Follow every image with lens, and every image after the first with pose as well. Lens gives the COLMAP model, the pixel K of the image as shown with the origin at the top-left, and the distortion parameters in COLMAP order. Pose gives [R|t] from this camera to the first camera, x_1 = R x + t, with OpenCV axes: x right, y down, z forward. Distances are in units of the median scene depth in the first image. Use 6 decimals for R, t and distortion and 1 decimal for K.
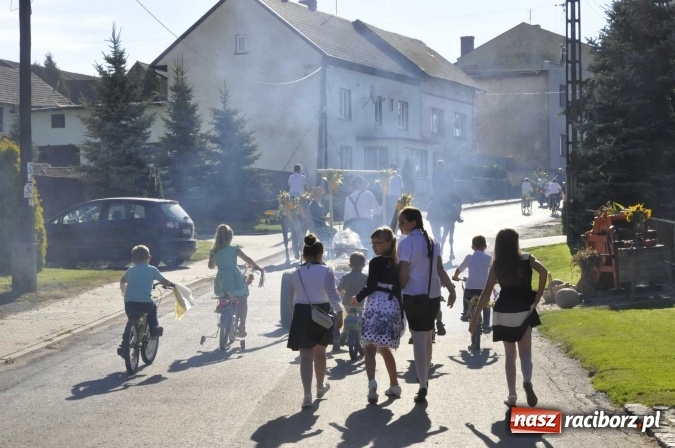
lens RADIAL K [[2503.7, 0, 337.5], [0, 2503.7, 224.0], [0, 0, 1]] dist [0.152370, 1.930621]
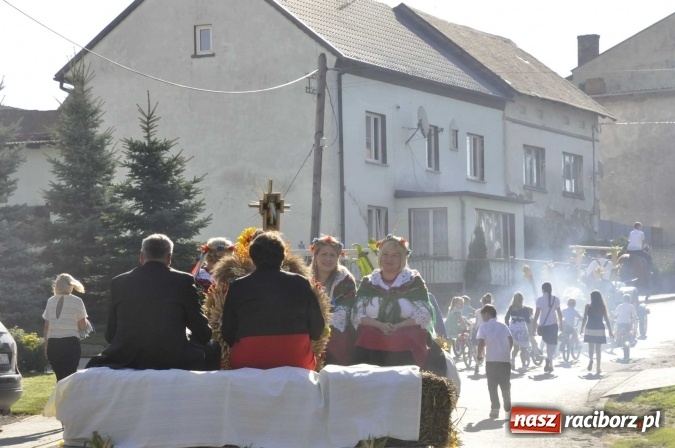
lens RADIAL K [[2503.7, 0, 337.5], [0, 2503.7, 224.0], [0, 0, 1]] dist [0.152370, 1.930621]
pose [[0.996205, -0.005964, -0.086830, 0.046035], [0.002539, 0.999216, -0.039499, -0.003115], [0.086998, 0.039129, 0.995440, 0.393370]]
